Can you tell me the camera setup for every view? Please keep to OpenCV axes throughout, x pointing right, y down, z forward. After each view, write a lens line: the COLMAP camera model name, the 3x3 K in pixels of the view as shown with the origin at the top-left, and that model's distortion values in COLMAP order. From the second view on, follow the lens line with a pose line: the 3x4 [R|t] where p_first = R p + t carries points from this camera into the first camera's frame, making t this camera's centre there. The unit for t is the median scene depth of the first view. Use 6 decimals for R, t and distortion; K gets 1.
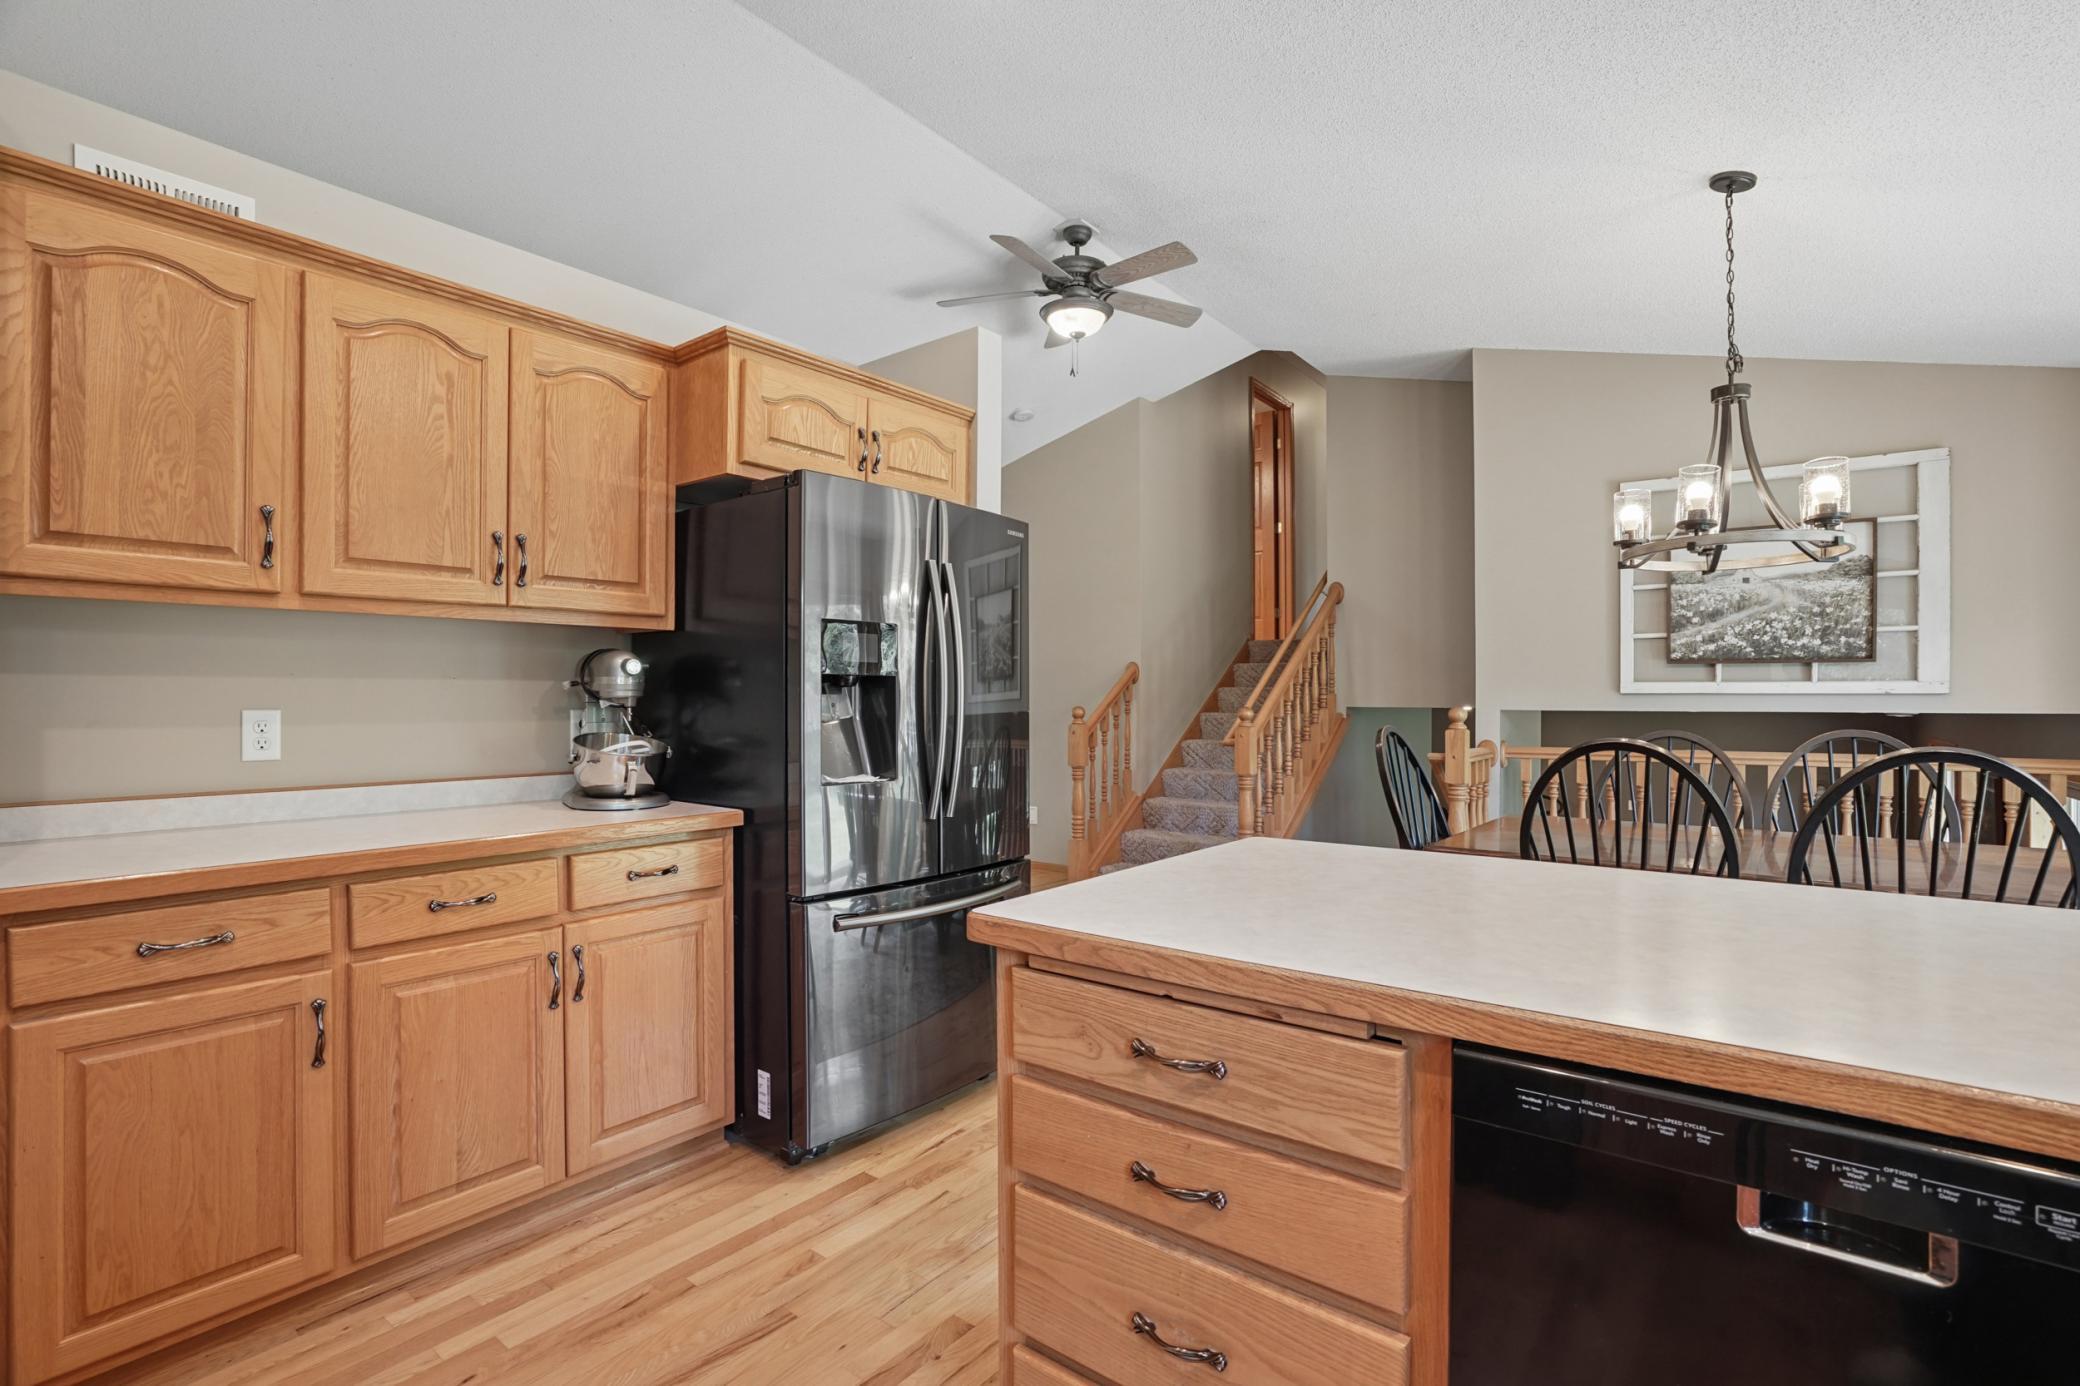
lens RADIAL K [[967.4, 0, 1032.1], [0, 967.4, 694.8], [0, 0, 1]] dist [-0.060643, 0.027112]
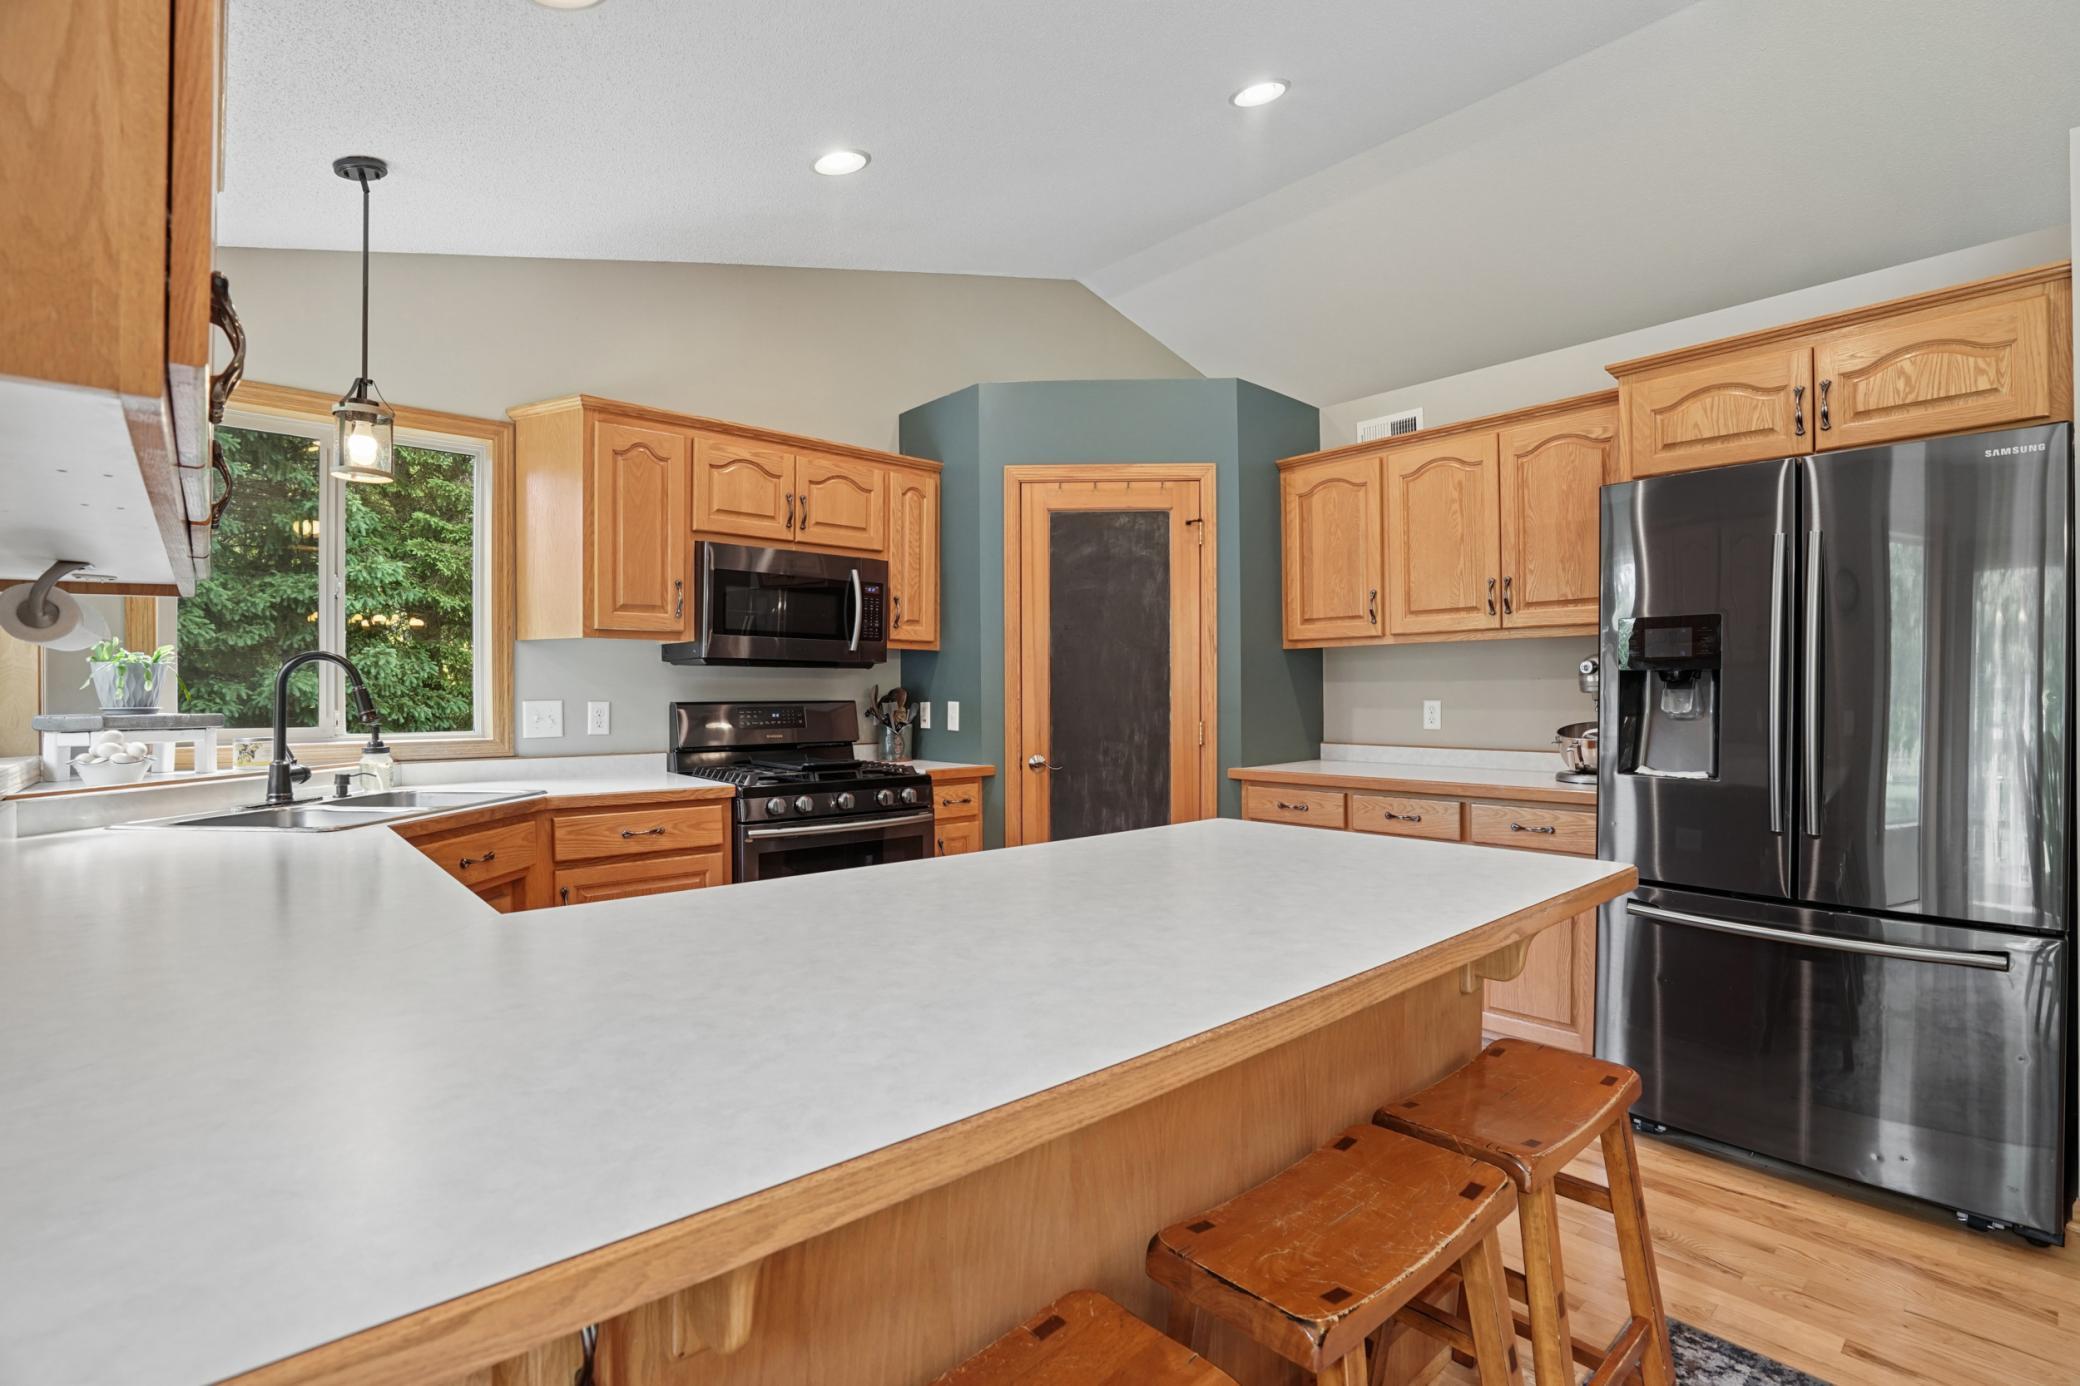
lens RADIAL K [[967.4, 0, 1032.1], [0, 967.4, 694.8], [0, 0, 1]] dist [-0.060643, 0.027112]
pose [[-0.192979, 0.003948, -0.981195, 0.643140], [0.005030, 0.999983, 0.003034, -0.001484], [0.981190, -0.004350, -0.192996, 0.381495]]
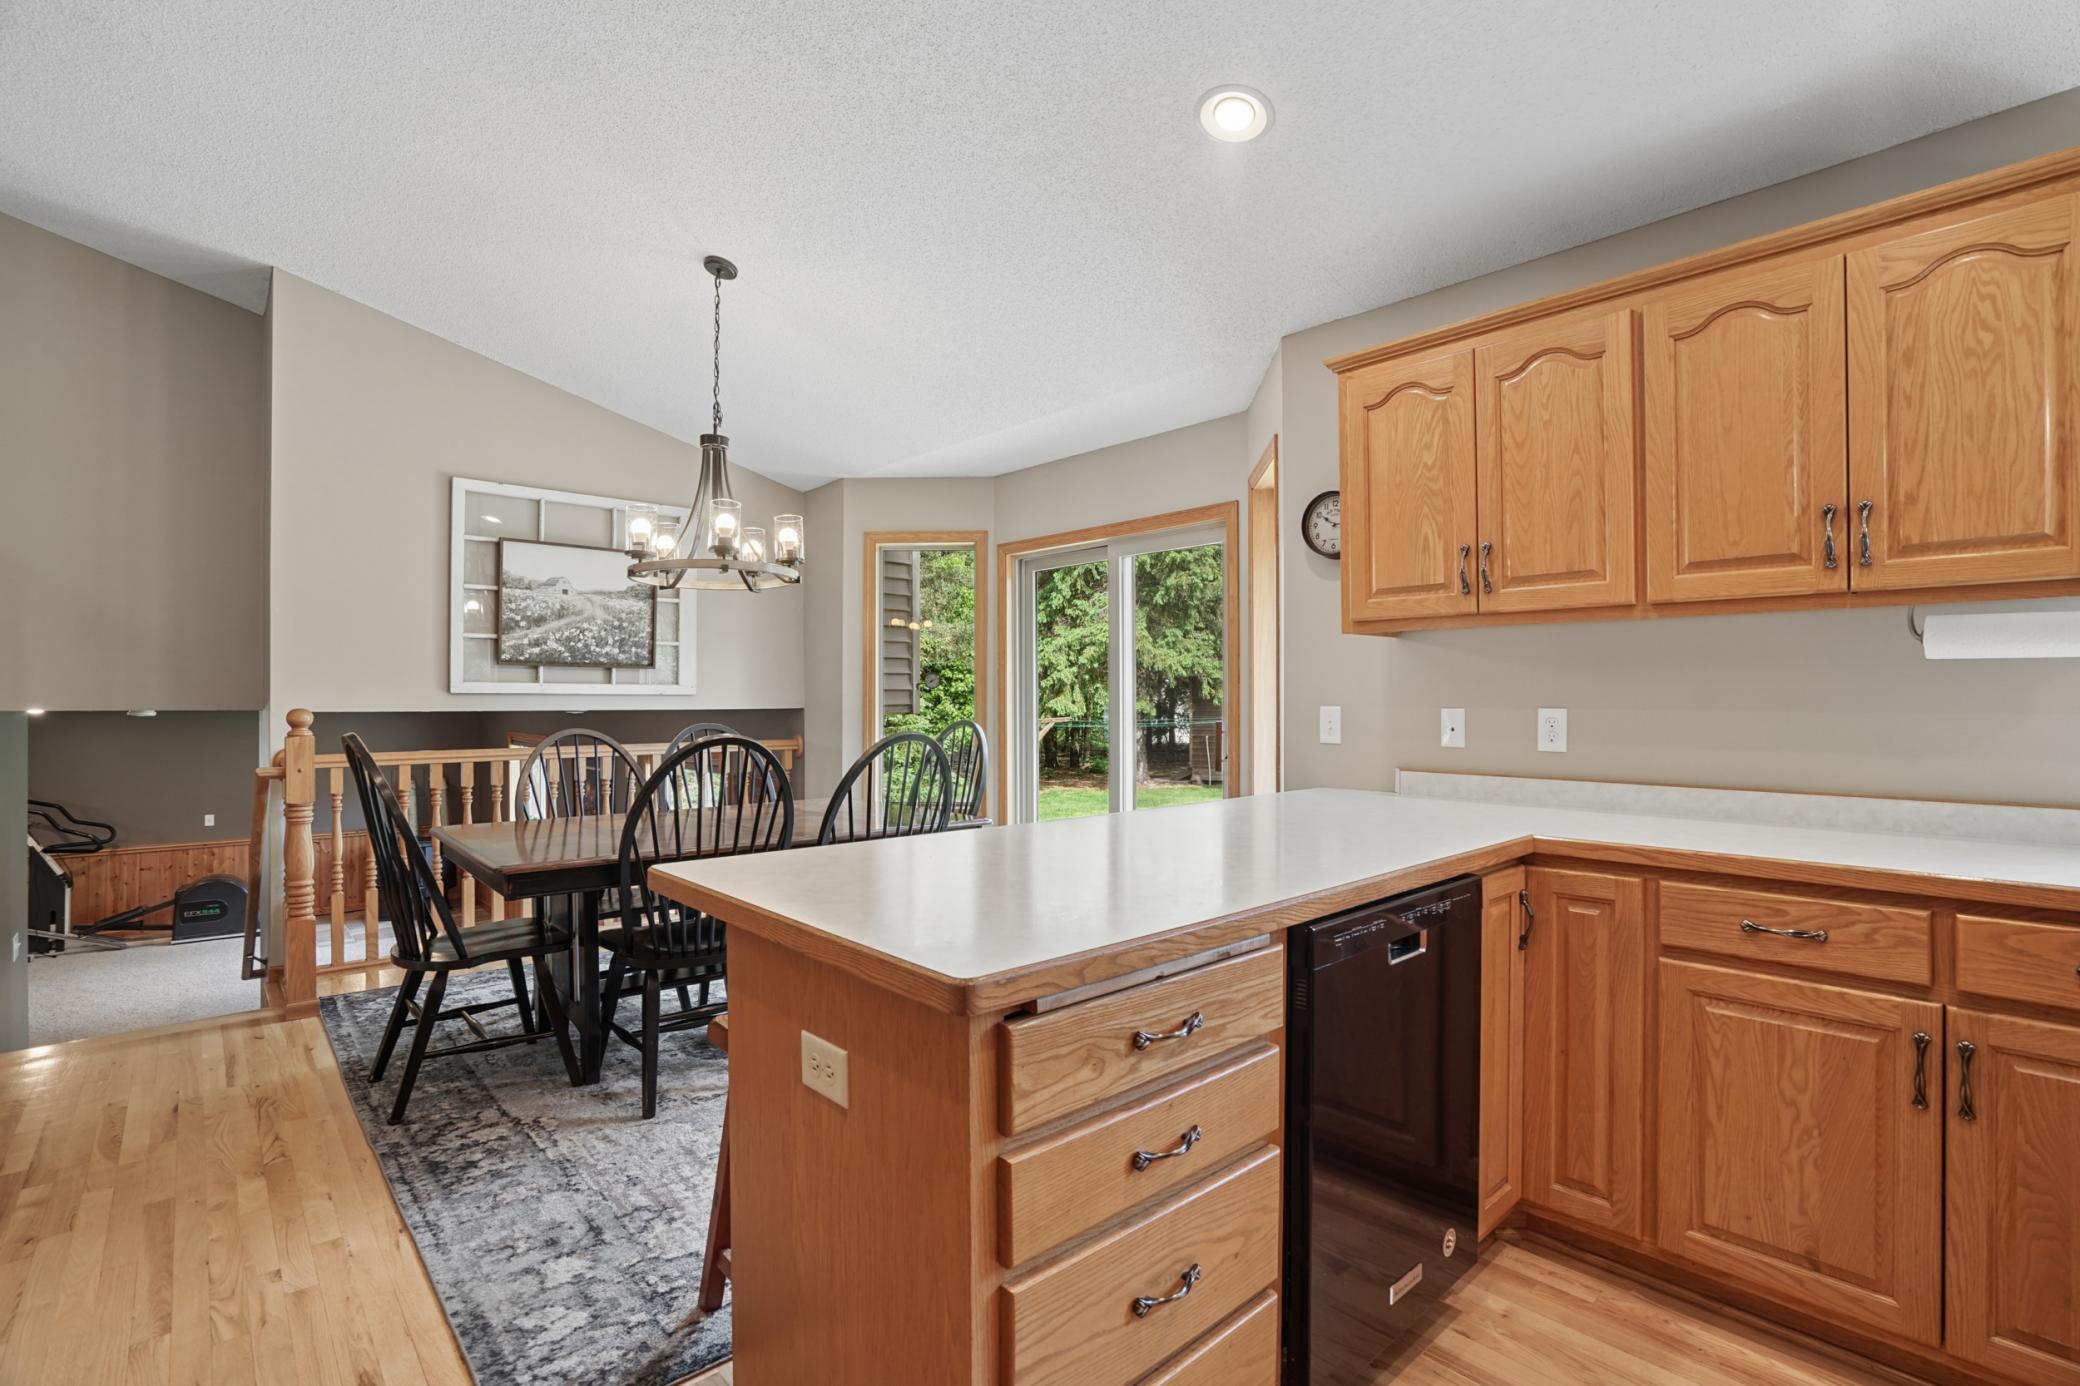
lens RADIAL K [[967.4, 0, 1032.1], [0, 967.4, 694.8], [0, 0, 1]] dist [-0.060643, 0.027112]
pose [[0.162375, 0.004468, 0.986719, -0.303066], [-0.004572, 0.999982, -0.003775, 0.001900], [-0.986719, -0.003898, 0.162392, 0.313976]]
